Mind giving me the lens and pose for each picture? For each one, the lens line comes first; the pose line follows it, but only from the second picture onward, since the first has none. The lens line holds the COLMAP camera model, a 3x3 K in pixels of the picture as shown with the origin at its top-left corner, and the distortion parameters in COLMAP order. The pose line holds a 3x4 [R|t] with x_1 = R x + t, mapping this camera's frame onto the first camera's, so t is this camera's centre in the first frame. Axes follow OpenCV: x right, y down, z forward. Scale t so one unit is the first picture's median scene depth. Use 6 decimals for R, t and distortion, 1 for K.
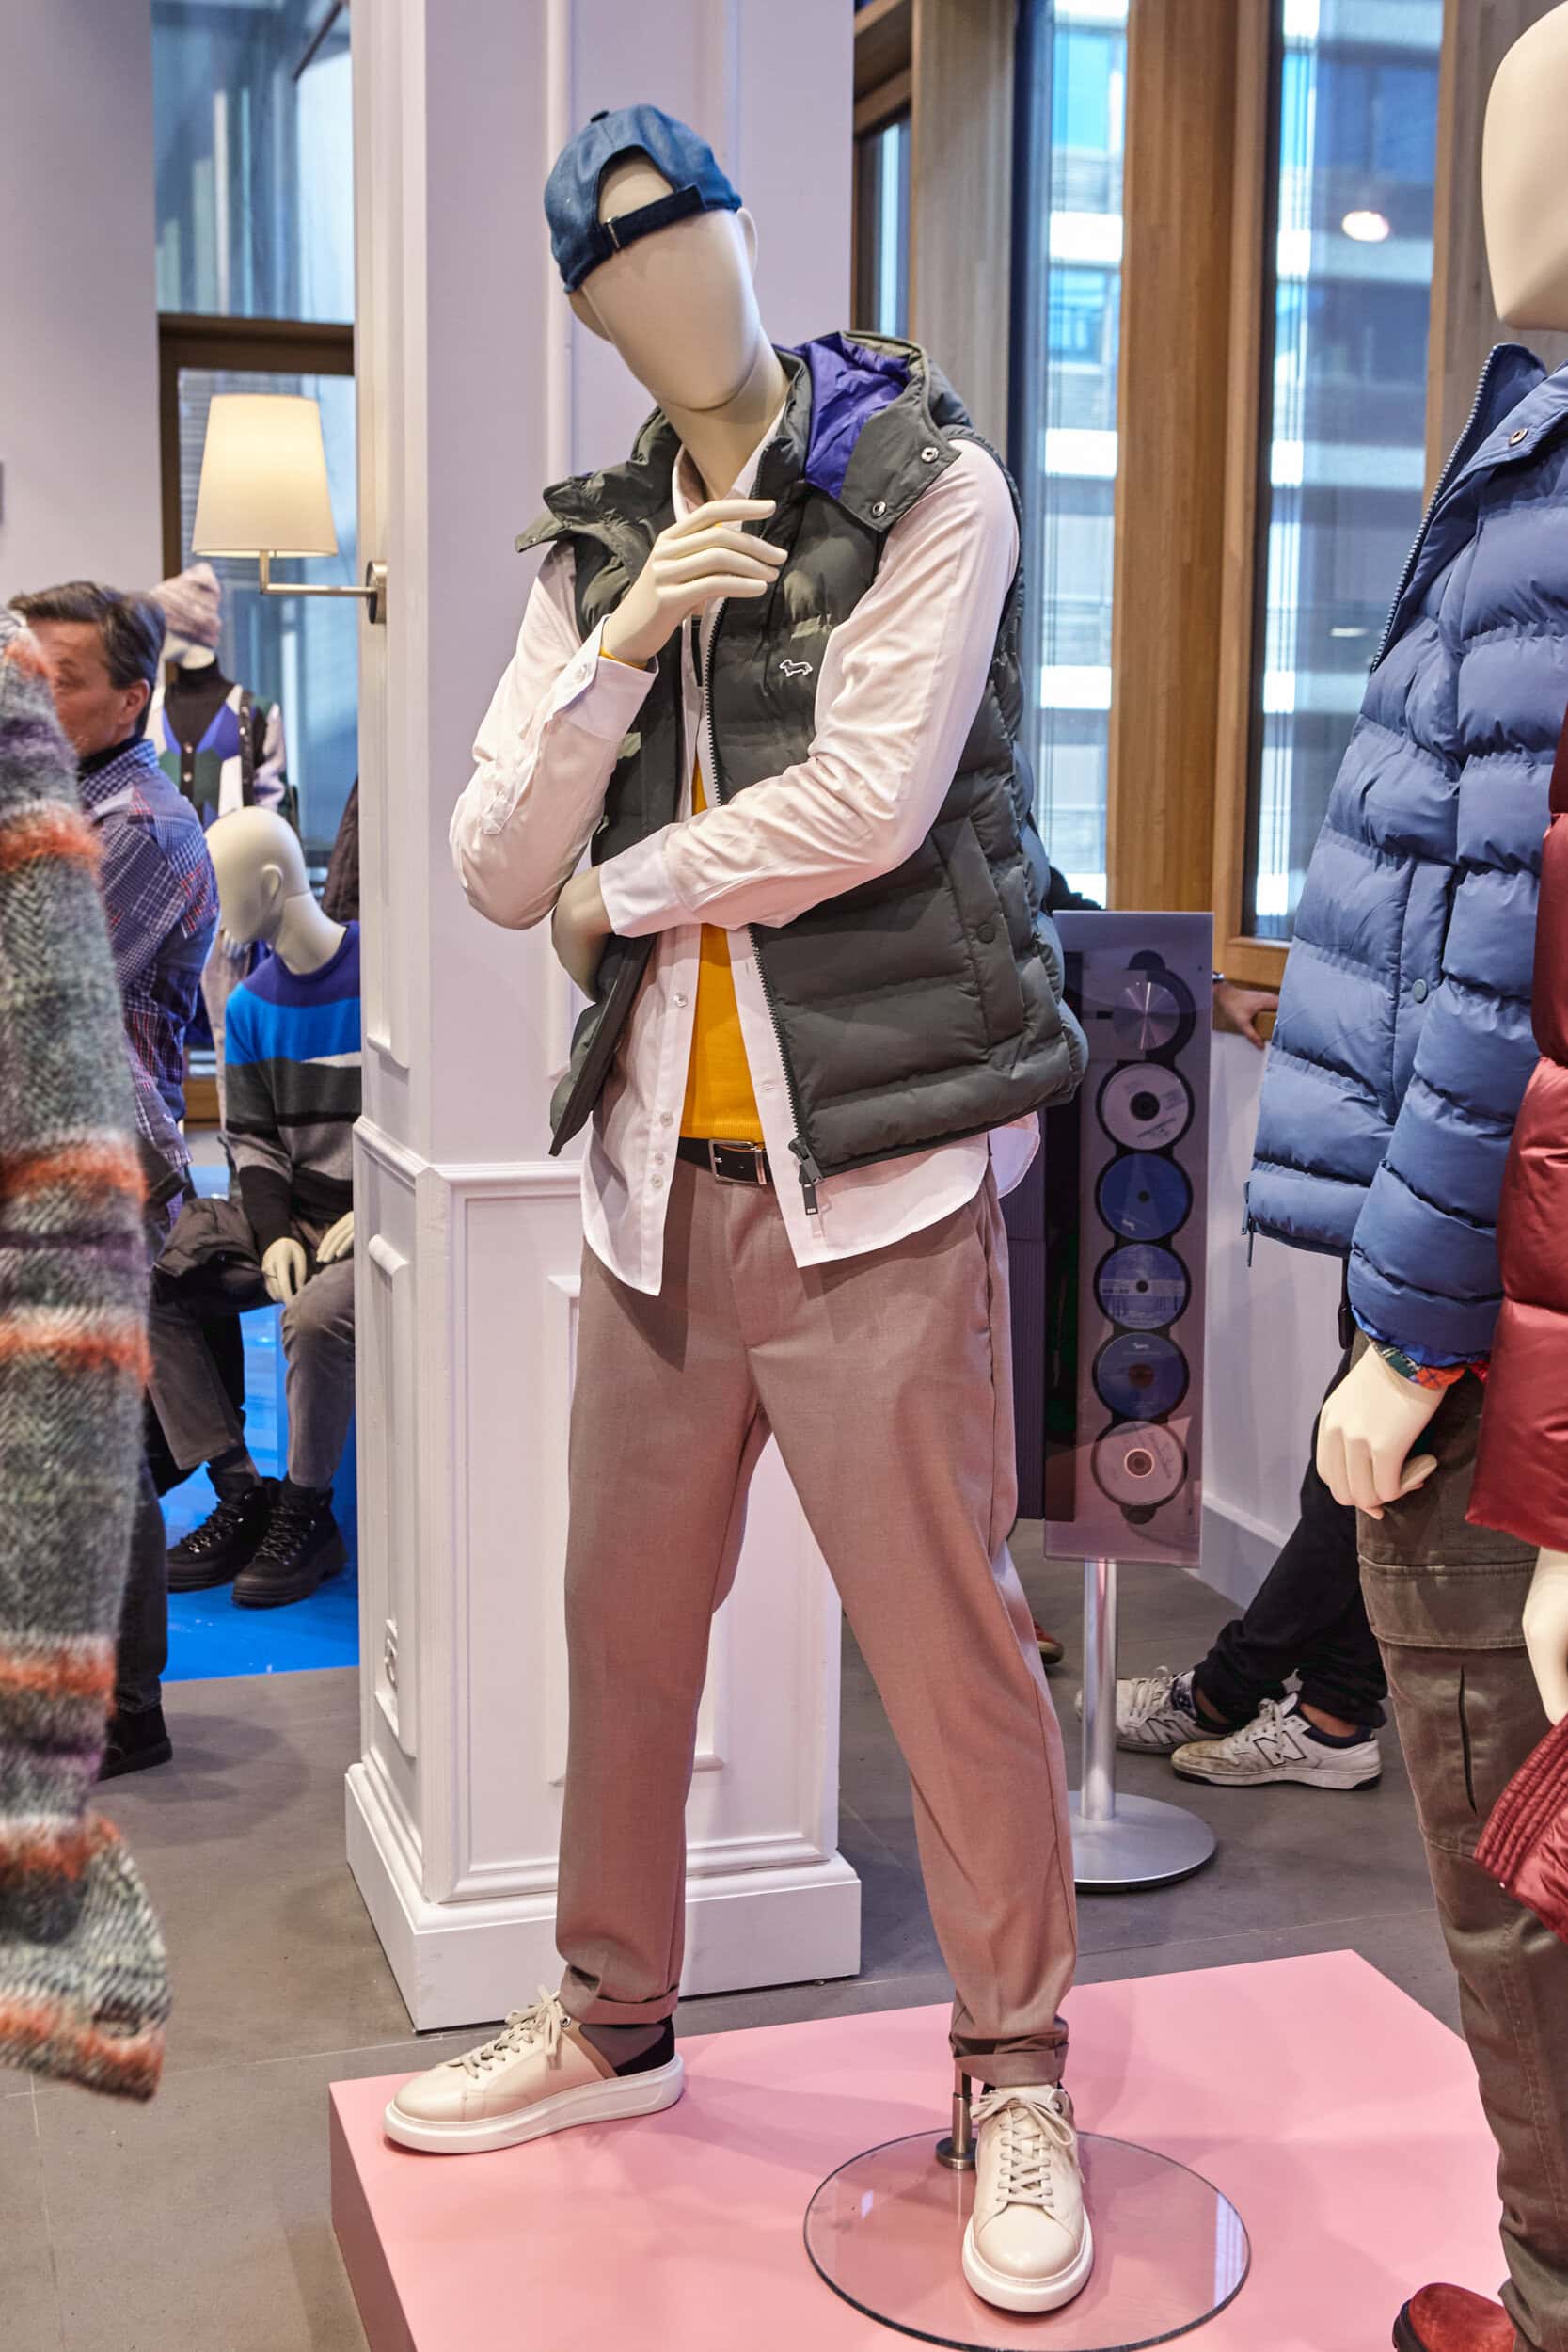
lens RADIAL K [[2769.8, 0, 795.8], [0, 2769.8, 1167.5], [0, 0, 1]] dist [-0.020495, 0.000000]
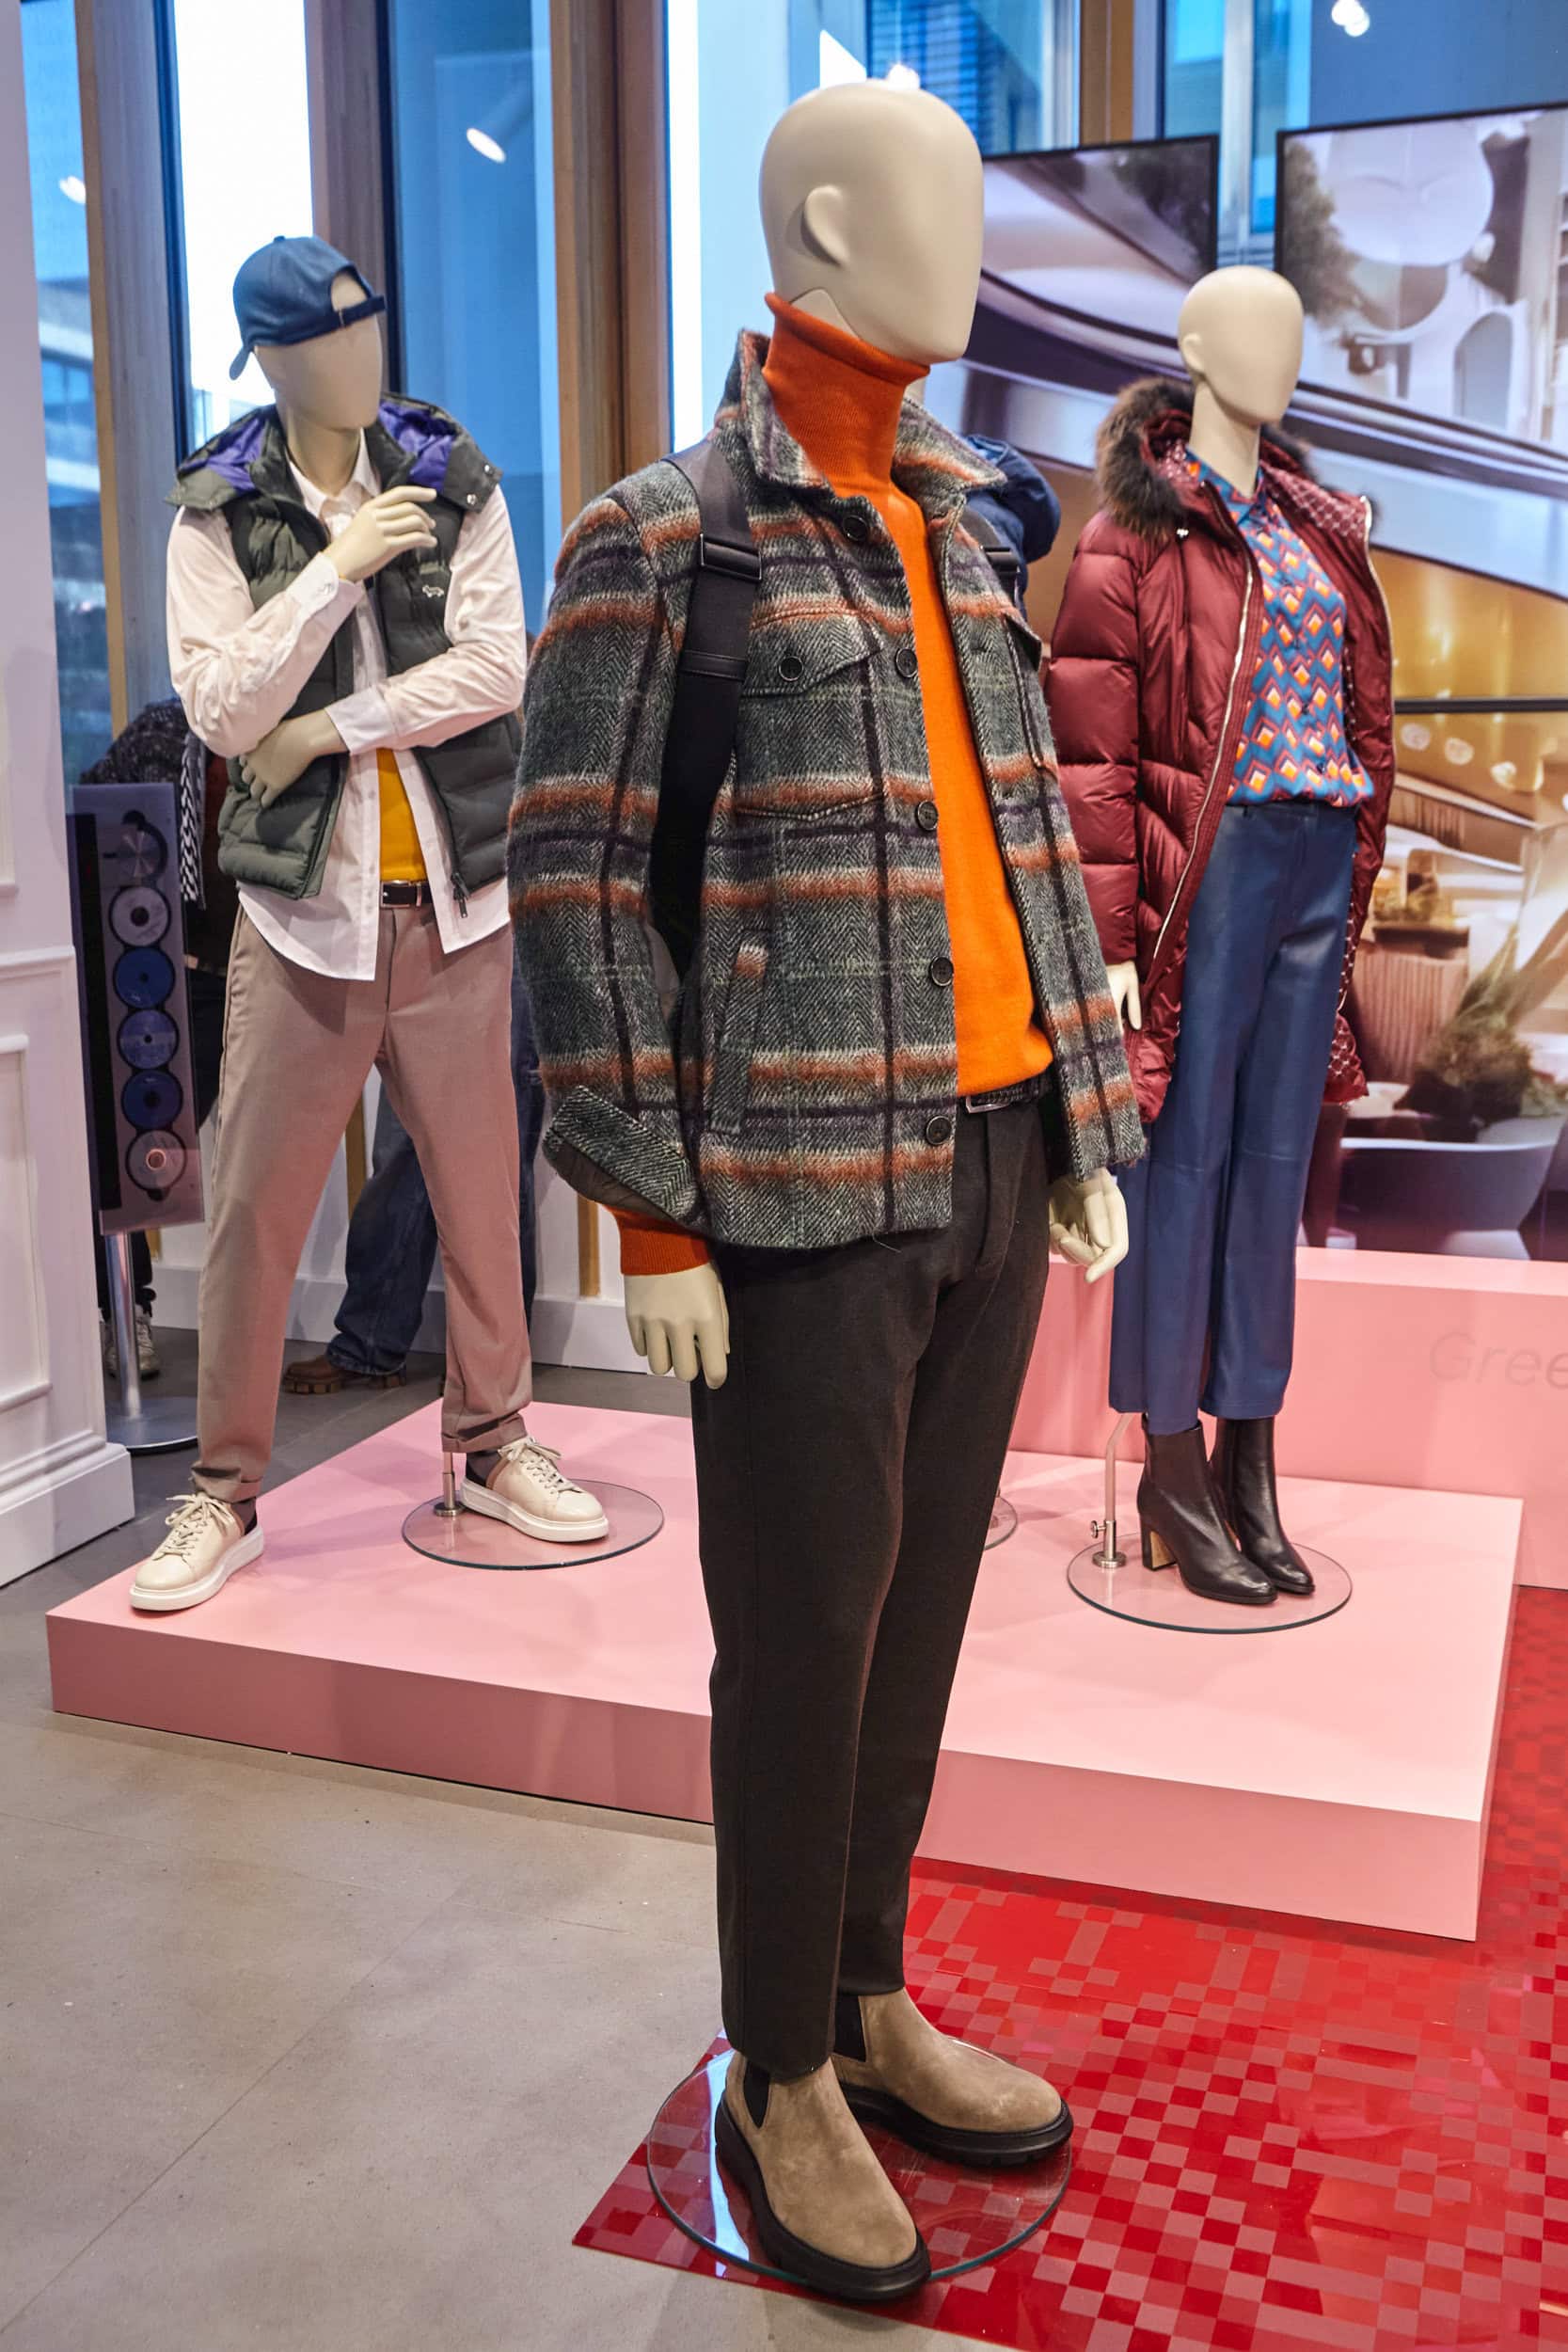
lens RADIAL K [[2167.7, 0, 781.0], [0, 2167.7, 1104.1], [0, 0, 1]] dist [-0.049193, 0.000000]
pose [[0.613460, -0.135364, 0.778038, -0.907300], [0.125311, 0.989404, 0.073334, 0.056129], [-0.779720, 0.052509, 0.623922, 0.033940]]
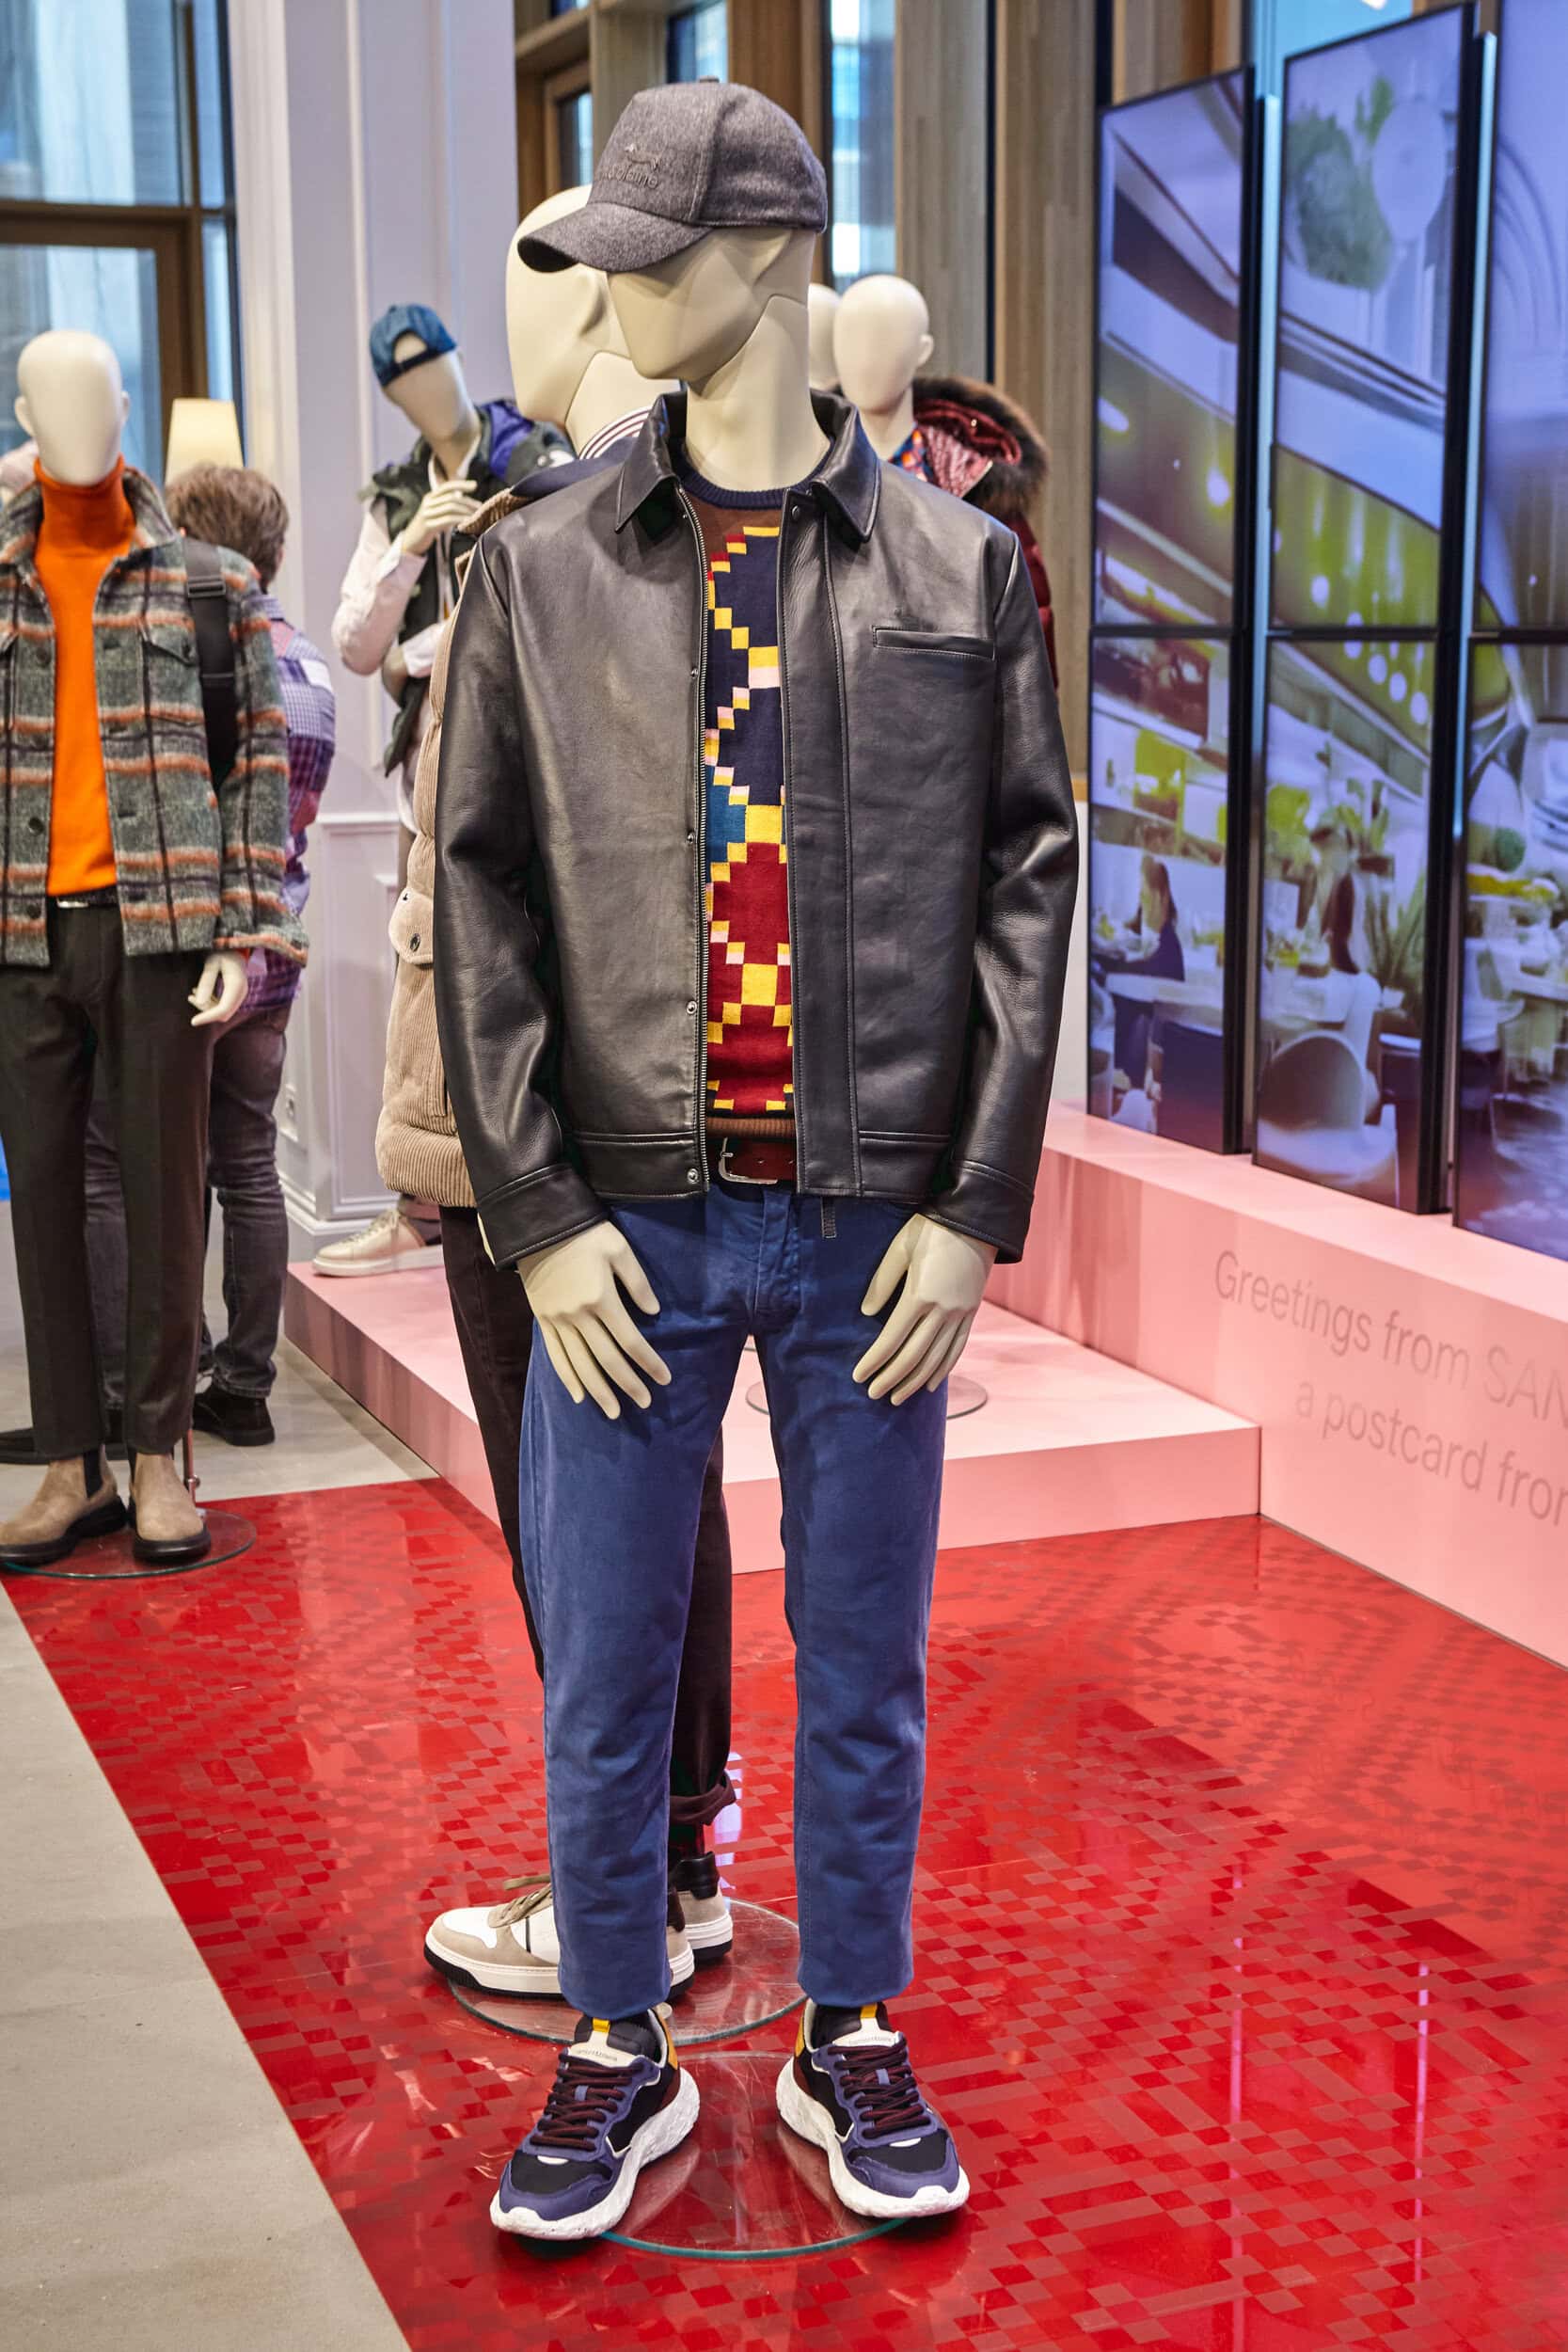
lens RADIAL K [[3288.2, 0, 780.3], [0, 3288.2, 1167.4], [0, 0, 1]] dist [0.032286, 0.000000]
pose [[0.997942, -0.028151, 0.057614, 0.068663], [0.026404, 0.999175, 0.030860, 0.239941], [-0.058435, -0.029275, 0.997862, -1.692861]]
